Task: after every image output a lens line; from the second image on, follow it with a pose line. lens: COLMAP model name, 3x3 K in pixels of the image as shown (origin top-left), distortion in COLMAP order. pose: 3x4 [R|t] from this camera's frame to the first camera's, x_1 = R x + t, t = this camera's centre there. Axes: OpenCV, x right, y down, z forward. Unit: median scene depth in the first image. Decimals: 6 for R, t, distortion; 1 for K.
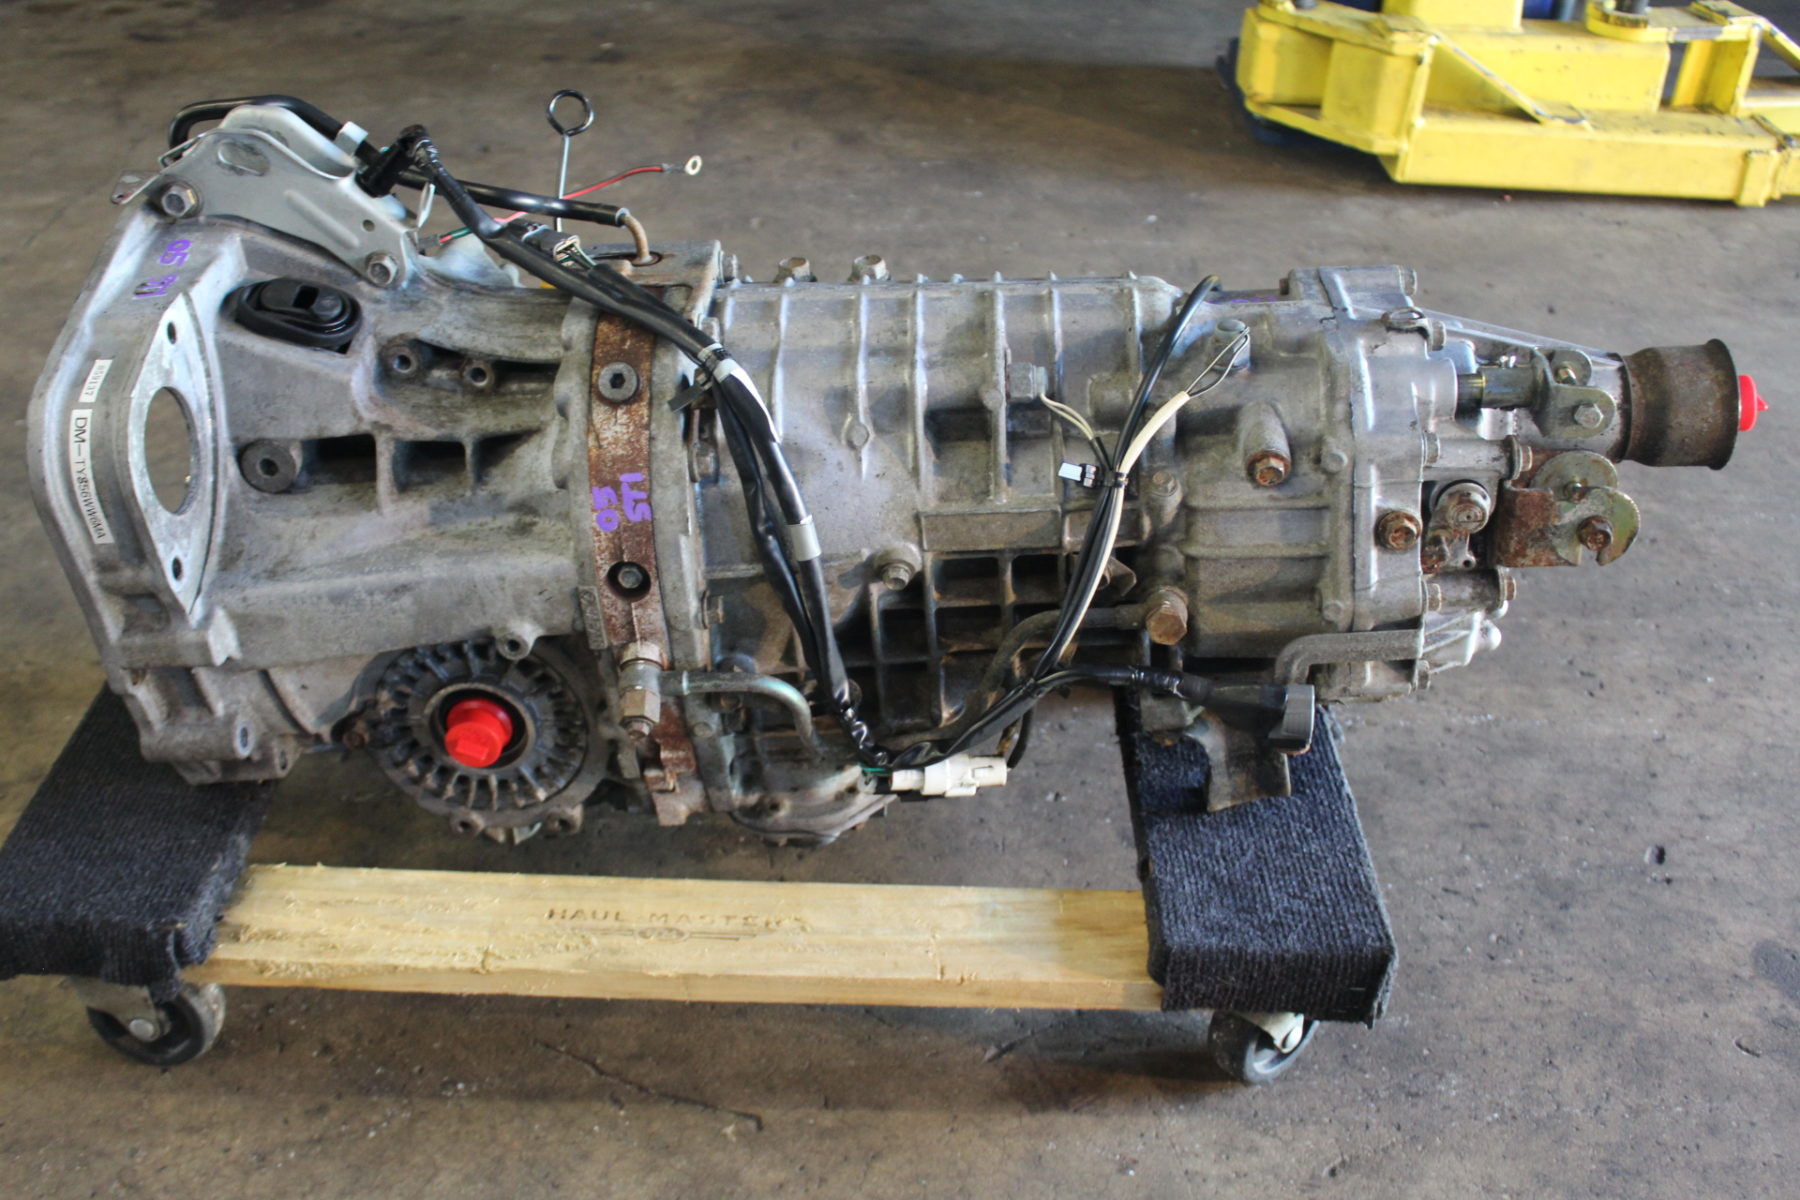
lens RADIAL K [[2492.3, 0, 900.0], [0, 2492.3, 600.0], [0, 0, 1]] dist [0.014114, 0.042891]
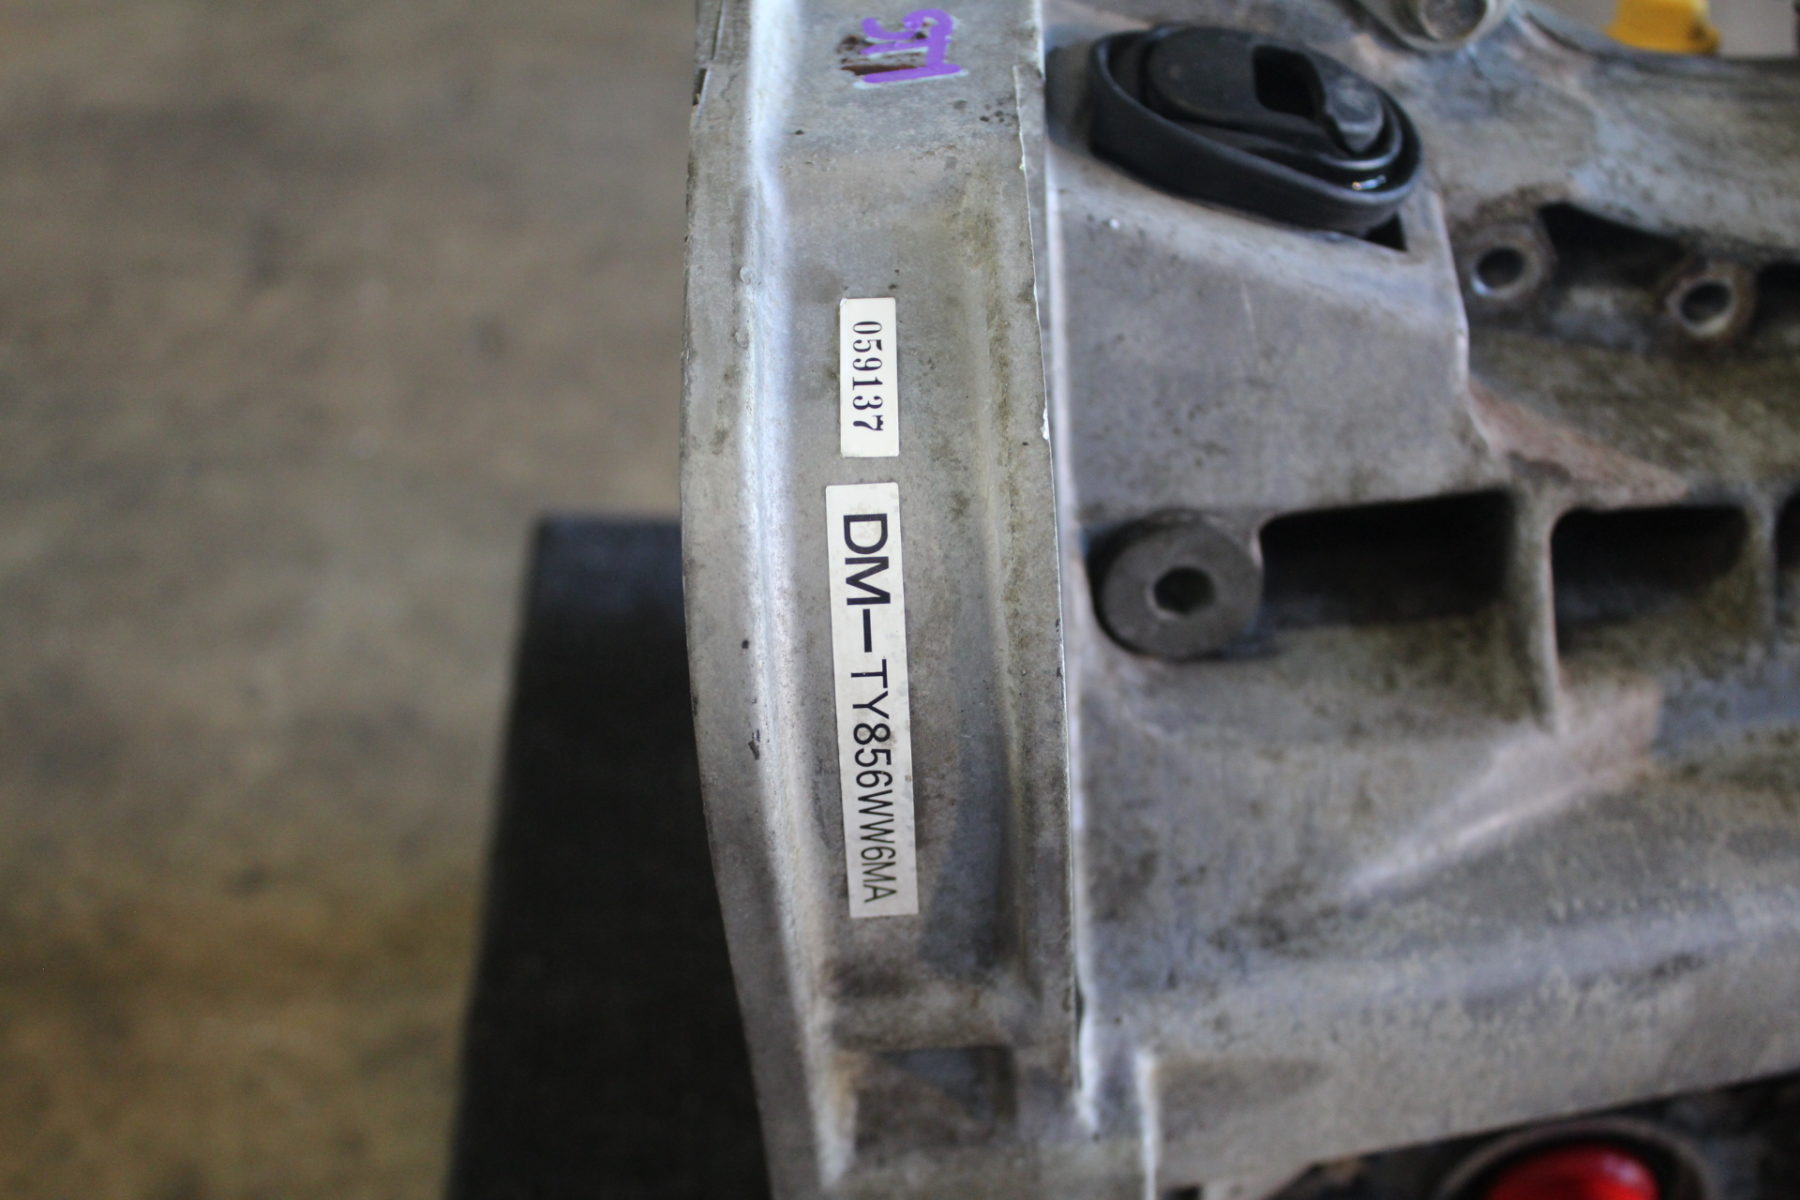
lens RADIAL K [[2492.3, 0, 900.0], [0, 2492.3, 600.0], [0, 0, 1]] dist [0.014114, 0.042891]
pose [[0.985849, -0.031031, 0.164741, -0.349420], [0.016102, 0.995703, 0.091195, -0.084074], [-0.166863, -0.087252, 0.982112, 0.679402]]
